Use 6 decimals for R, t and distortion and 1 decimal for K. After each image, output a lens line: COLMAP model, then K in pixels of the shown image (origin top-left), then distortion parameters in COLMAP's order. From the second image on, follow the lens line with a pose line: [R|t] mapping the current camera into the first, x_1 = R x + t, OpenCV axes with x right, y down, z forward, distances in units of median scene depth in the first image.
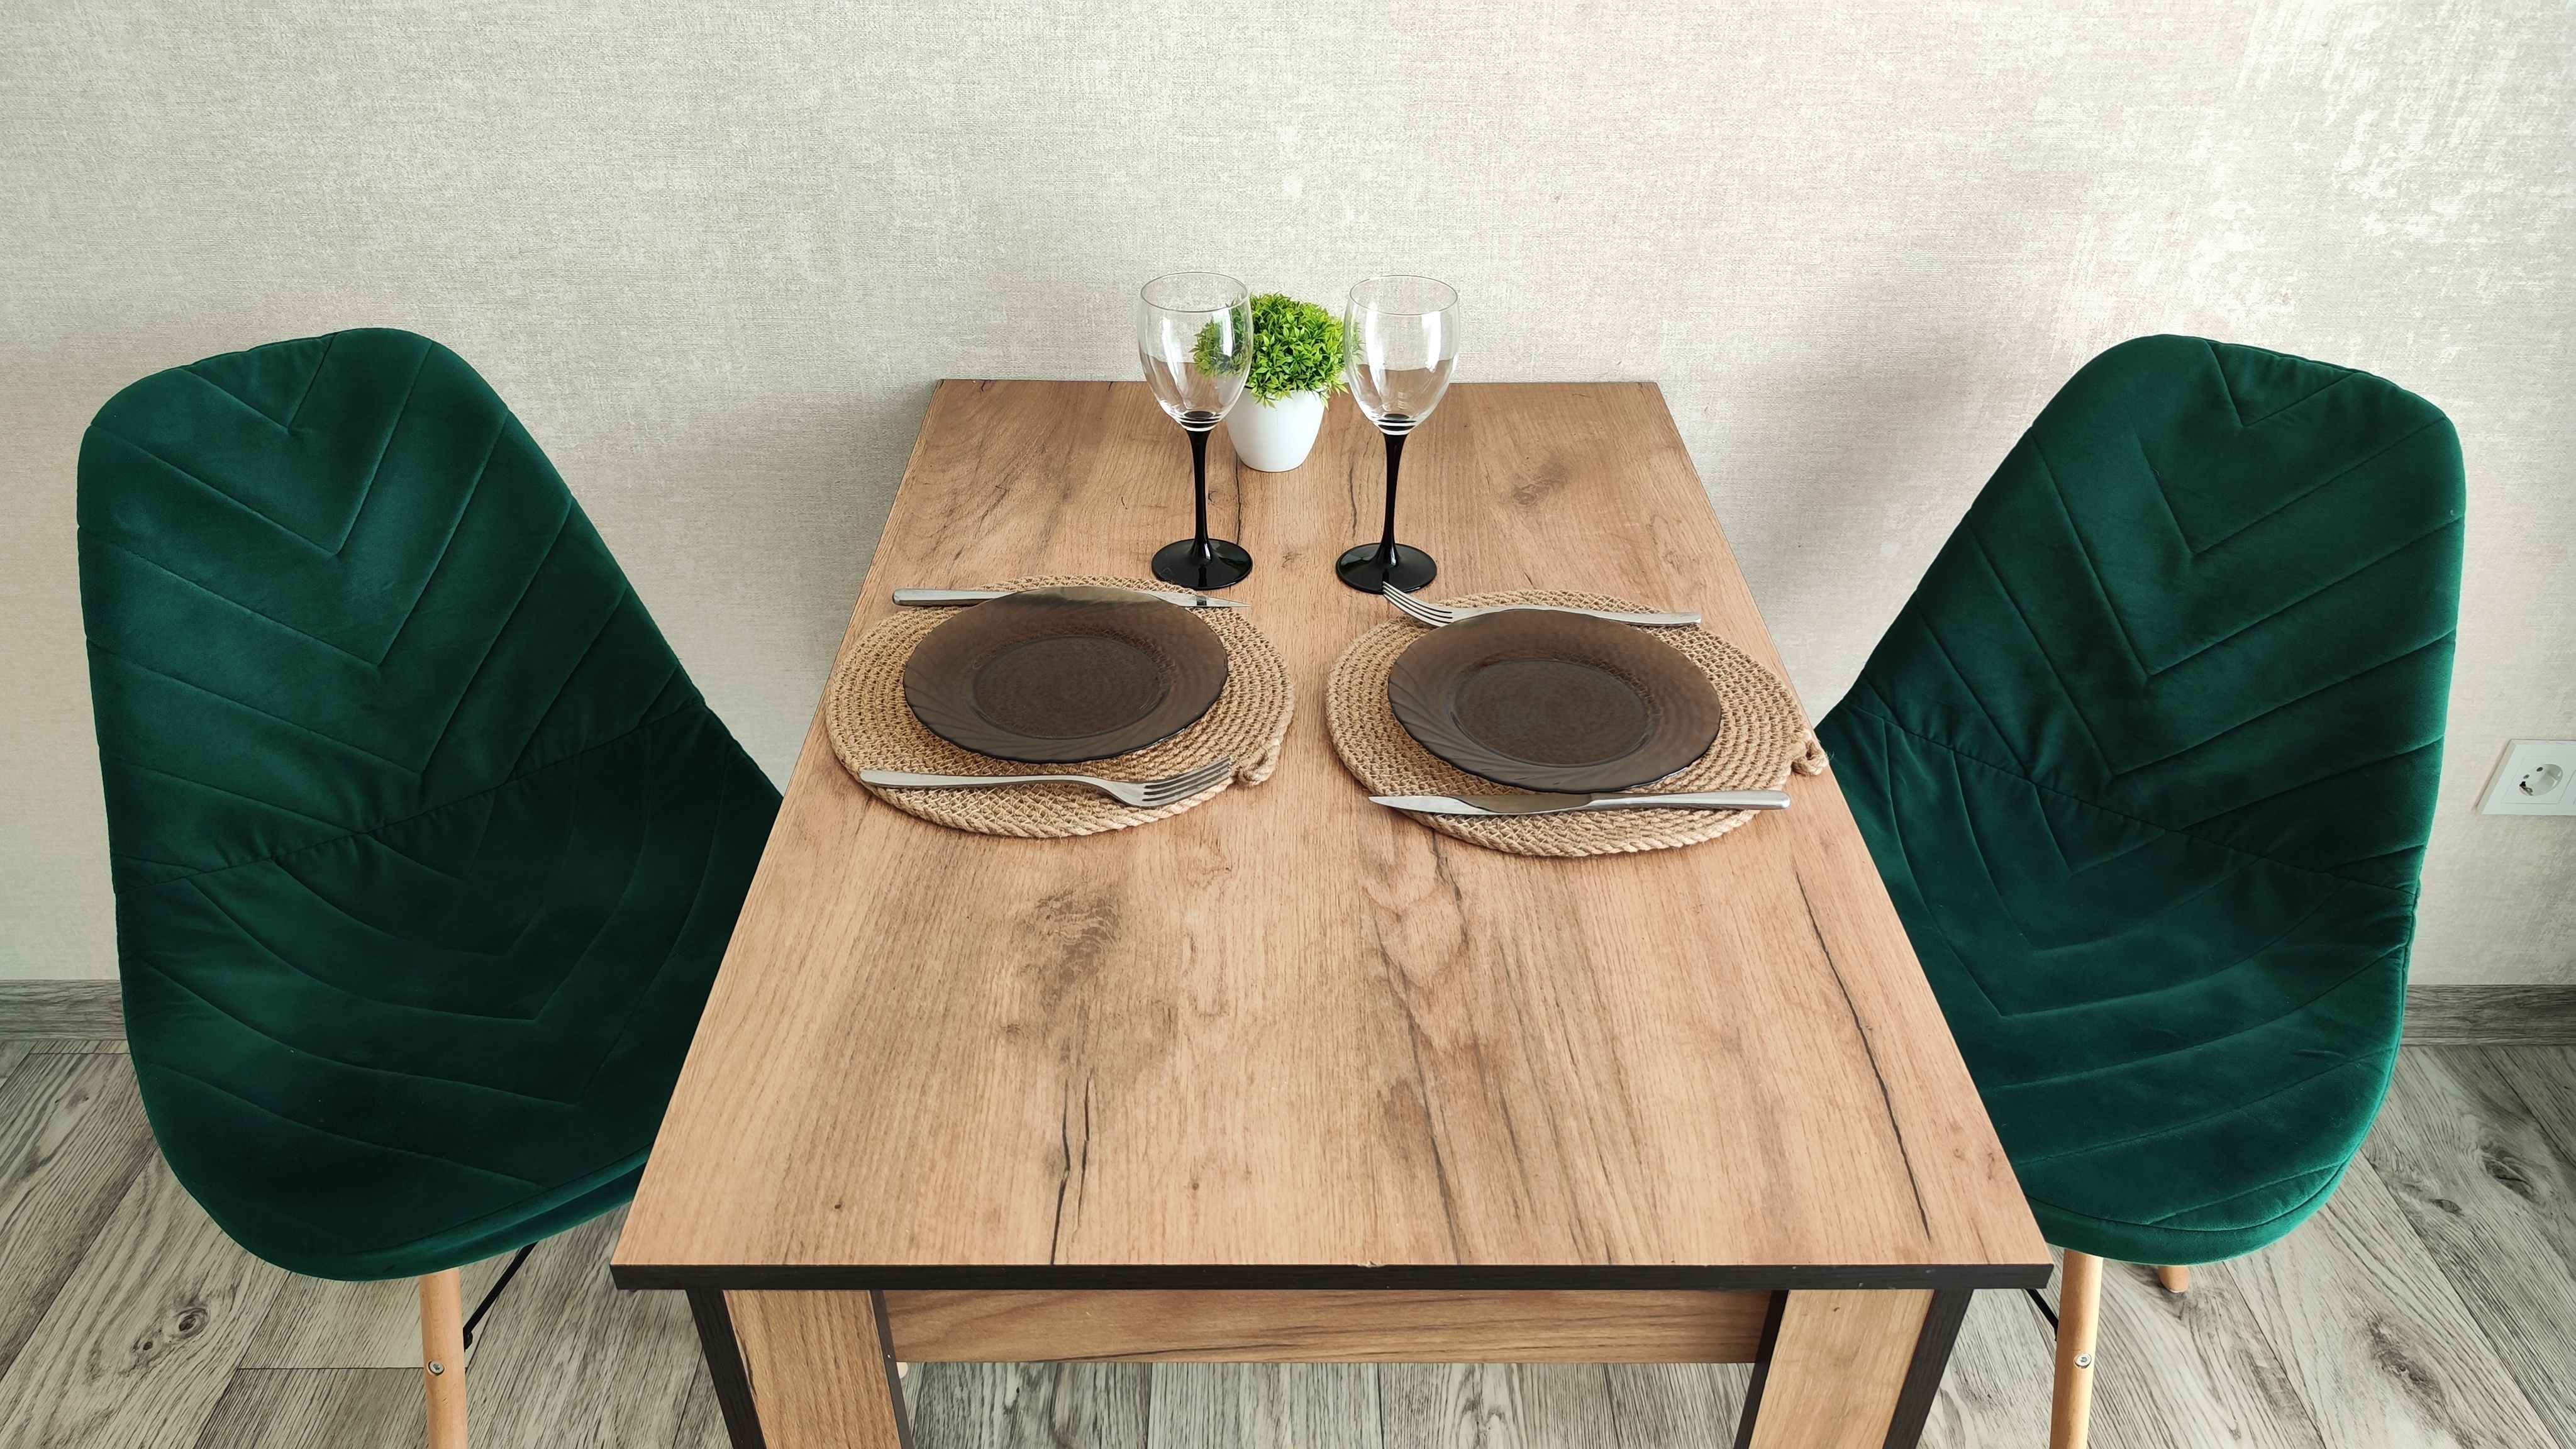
lens RADIAL K [[1741.6, 0, 1268.4], [0, 1741.6, 735.6], [0, 0, 1]] dist [0.032290, -0.030713]
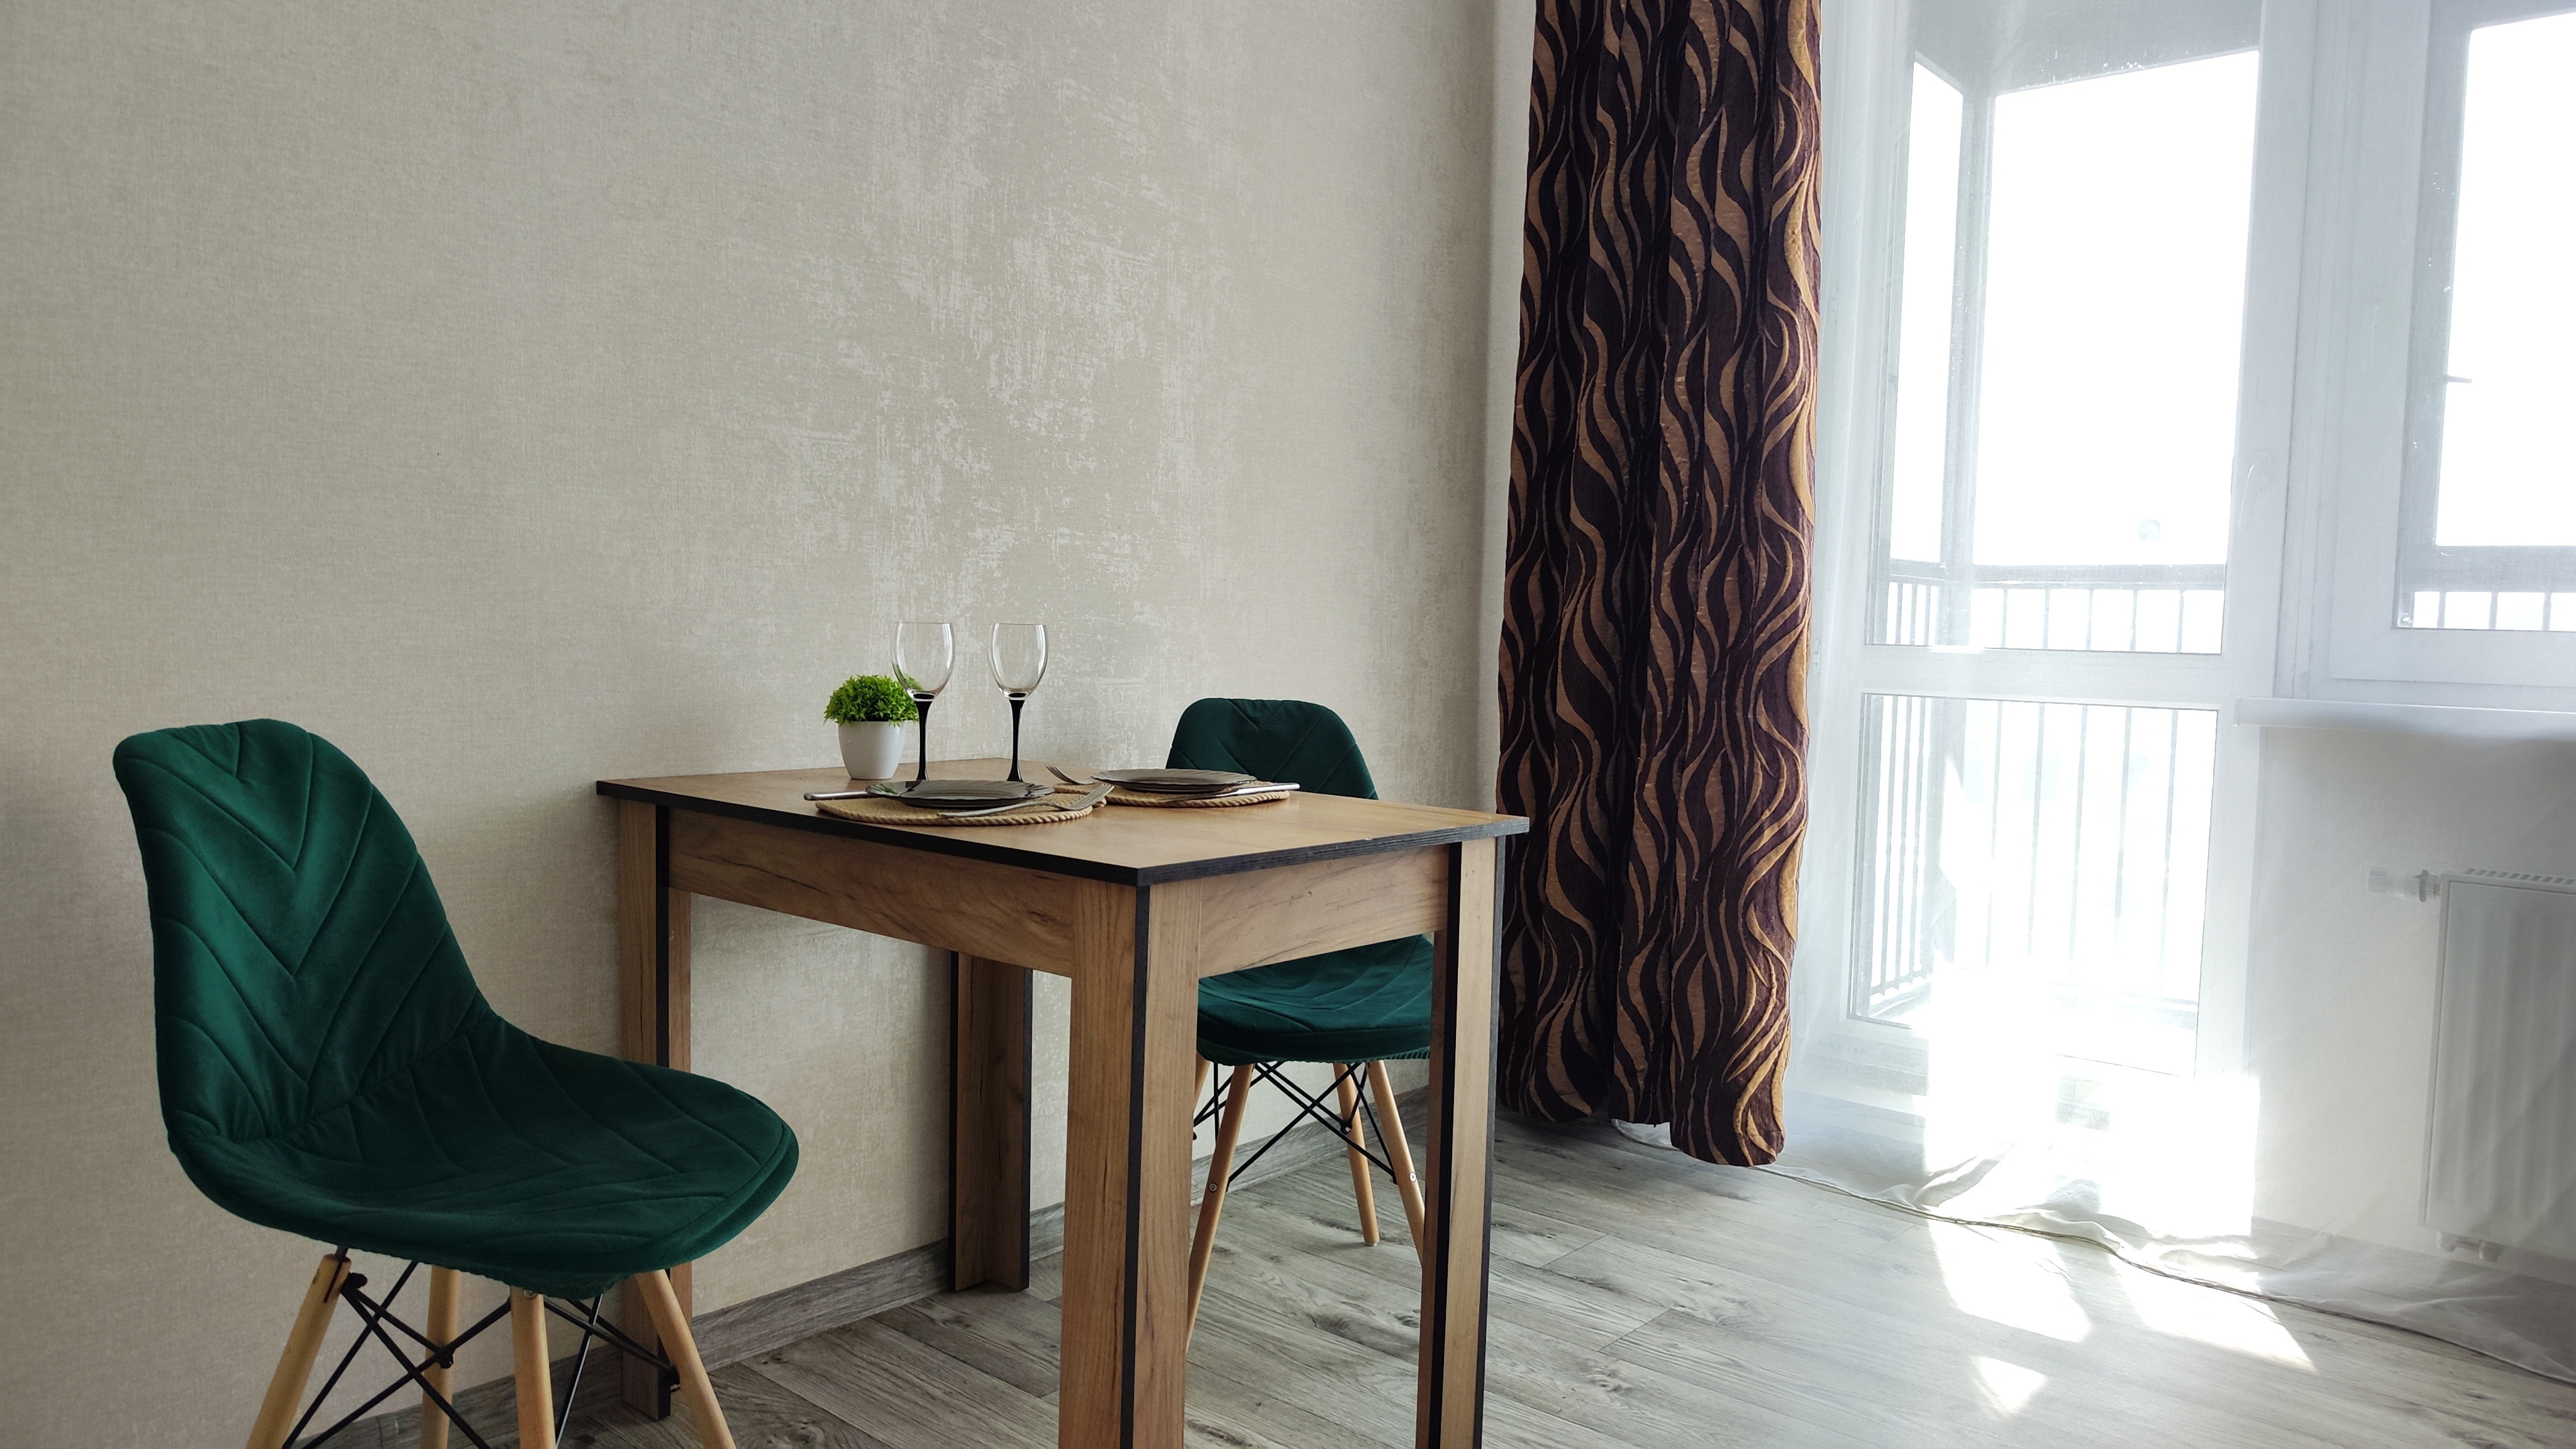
lens RADIAL K [[1741.6, 0, 1291.3], [0, 1741.6, 729.3], [0, 0, 1]] dist [0.032290, -0.030713]
pose [[0.657748, -0.038377, 0.752259, -0.944634], [0.412837, 0.853705, -0.317418, 0.468674], [-0.630026, 0.519342, 0.577366, -0.193052]]
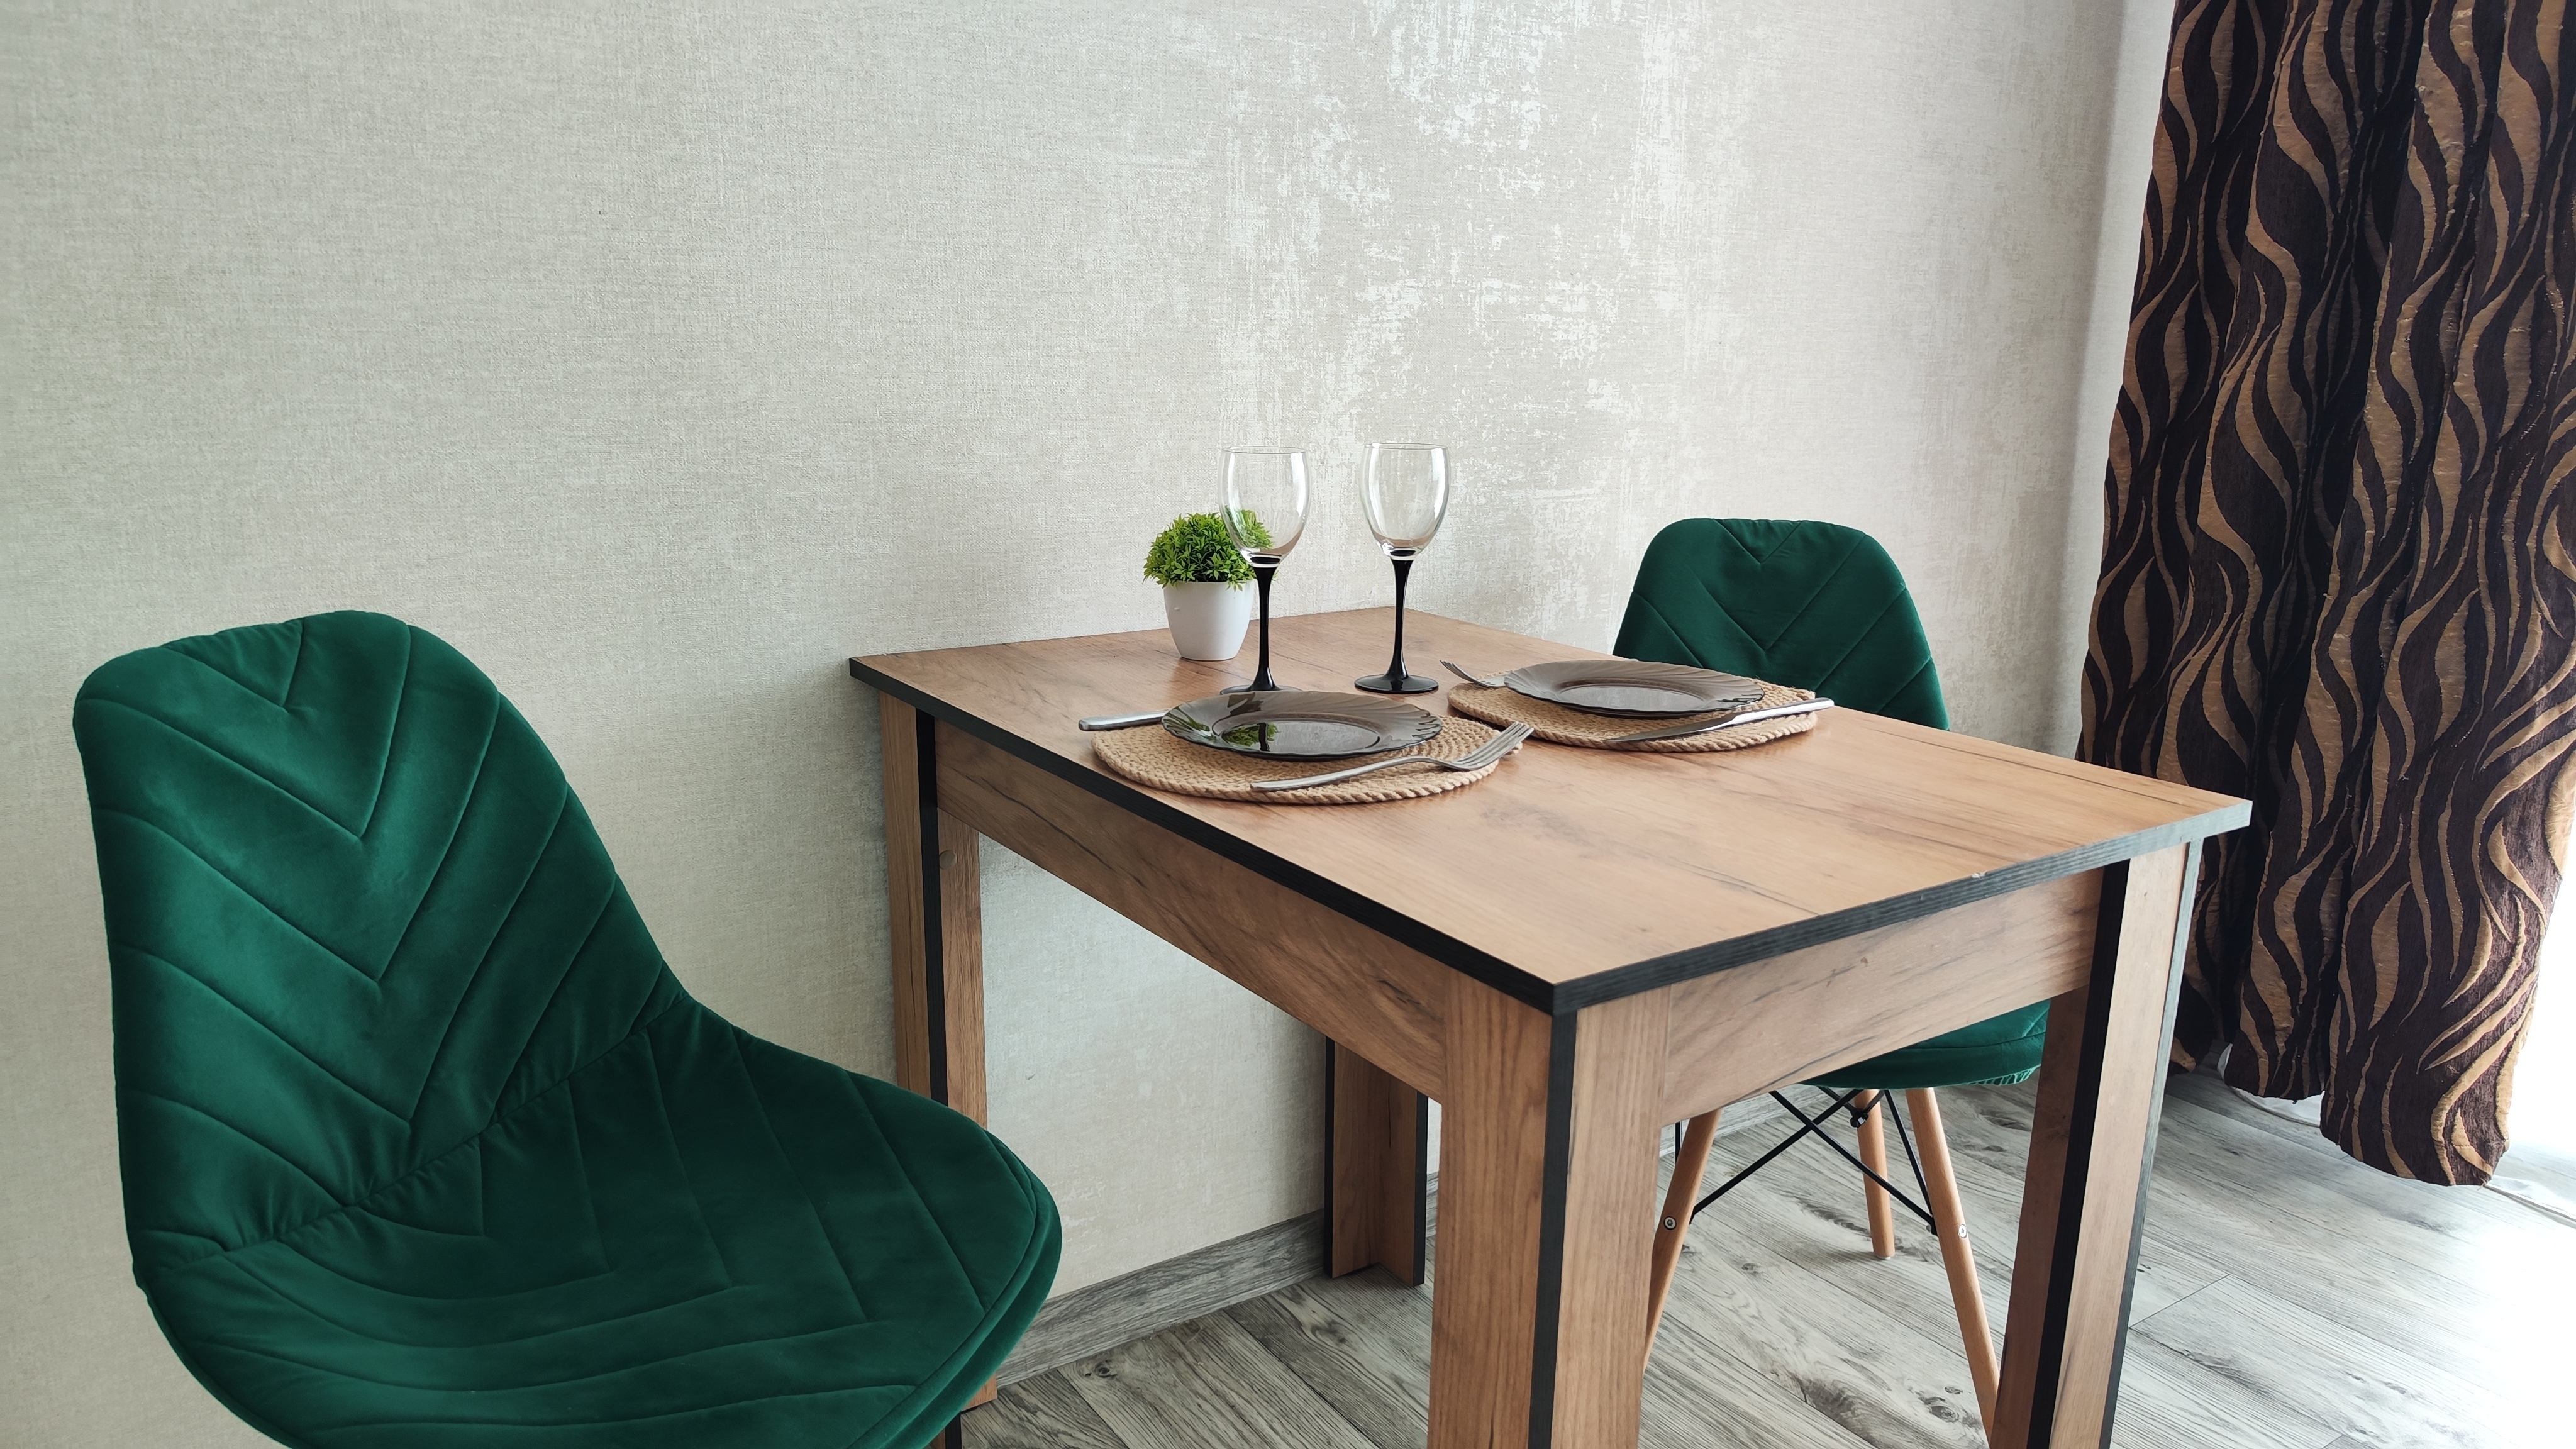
lens RADIAL K [[1741.6, 0, 1292.2], [0, 1741.6, 736.4], [0, 0, 1]] dist [0.032290, -0.030713]
pose [[0.831241, -0.125358, 0.541594, -0.582042], [0.311028, 0.912362, -0.266191, 0.213980], [-0.460761, 0.389720, 0.797382, 0.072330]]
